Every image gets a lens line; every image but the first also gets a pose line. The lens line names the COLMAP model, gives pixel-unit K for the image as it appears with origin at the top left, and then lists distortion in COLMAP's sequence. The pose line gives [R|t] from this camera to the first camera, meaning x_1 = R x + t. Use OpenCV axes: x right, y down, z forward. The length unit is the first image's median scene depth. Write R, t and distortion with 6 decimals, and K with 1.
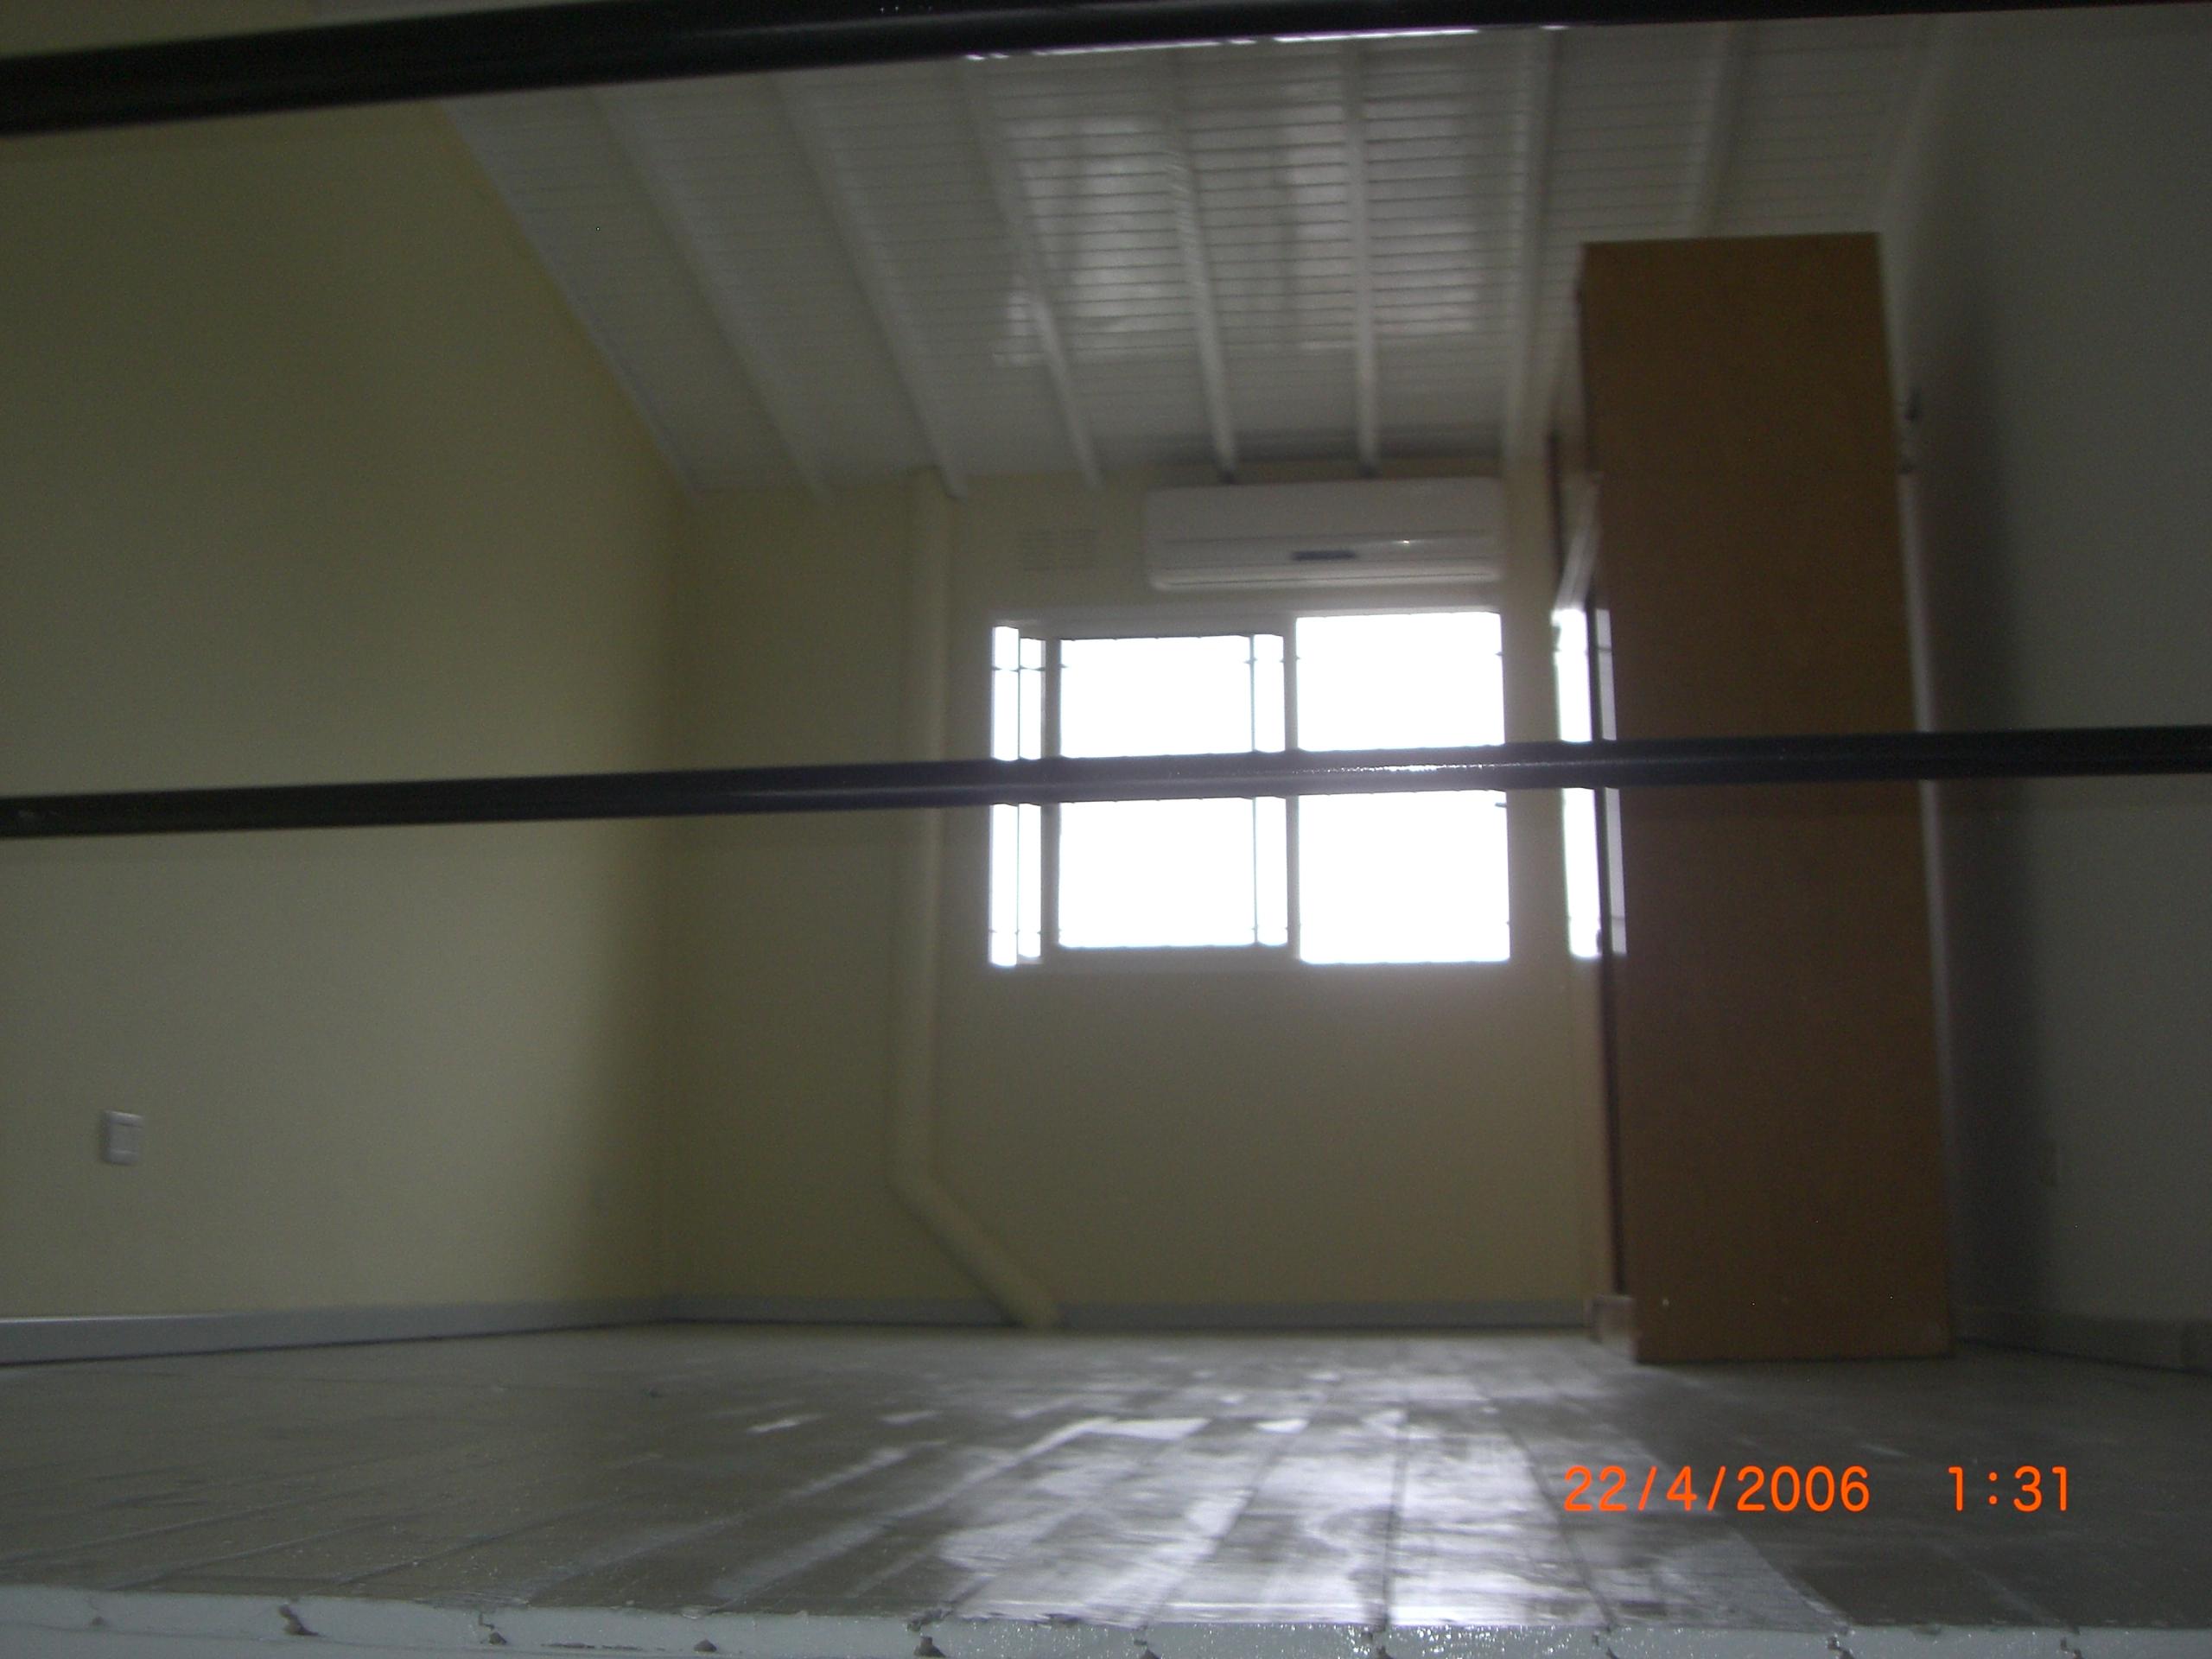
lens RADIAL K [[2407.0, 0, 1106.0], [0, 2407.0, 829.5], [0, 0, 1]] dist [-0.201331, 0.292683]
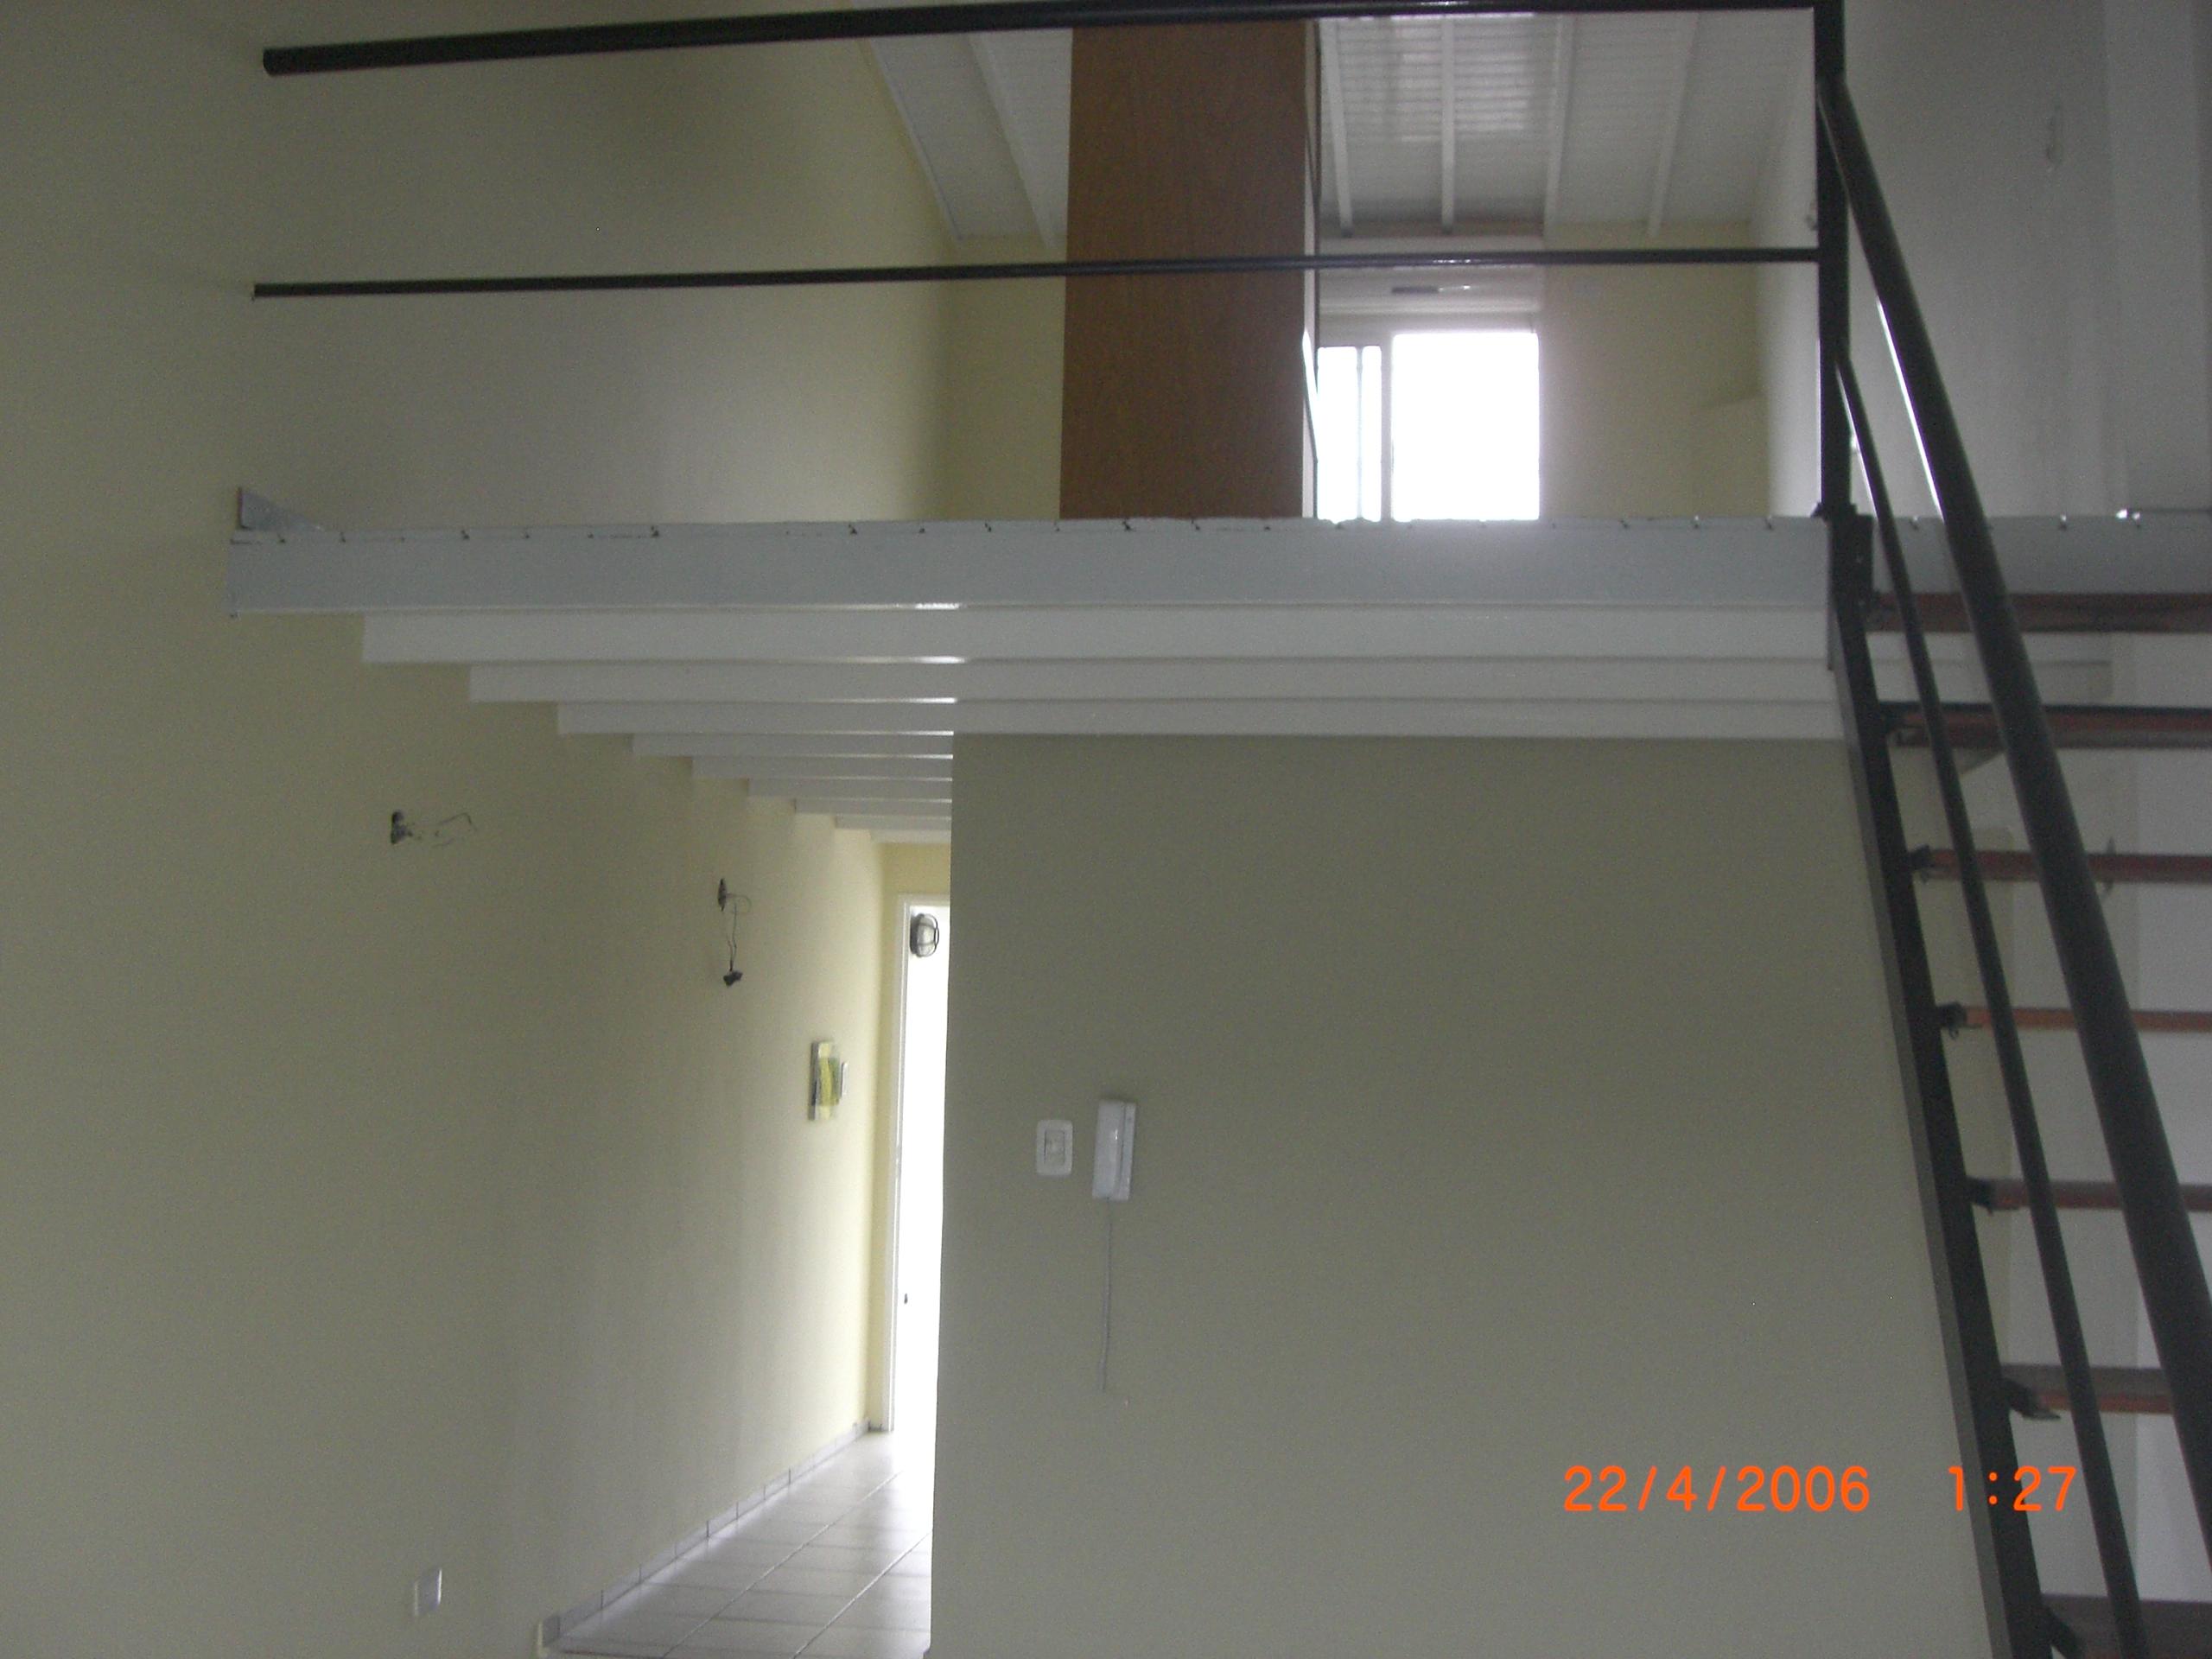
lens RADIAL K [[2407.0, 0, 1106.0], [0, 2407.0, 829.5], [0, 0, 1]] dist [-0.201331, 0.292683]
pose [[0.999711, 0.018391, -0.015476, -0.063590], [-0.017121, 0.996763, 0.078554, 0.096918], [0.016870, -0.078267, 0.996790, -0.425954]]
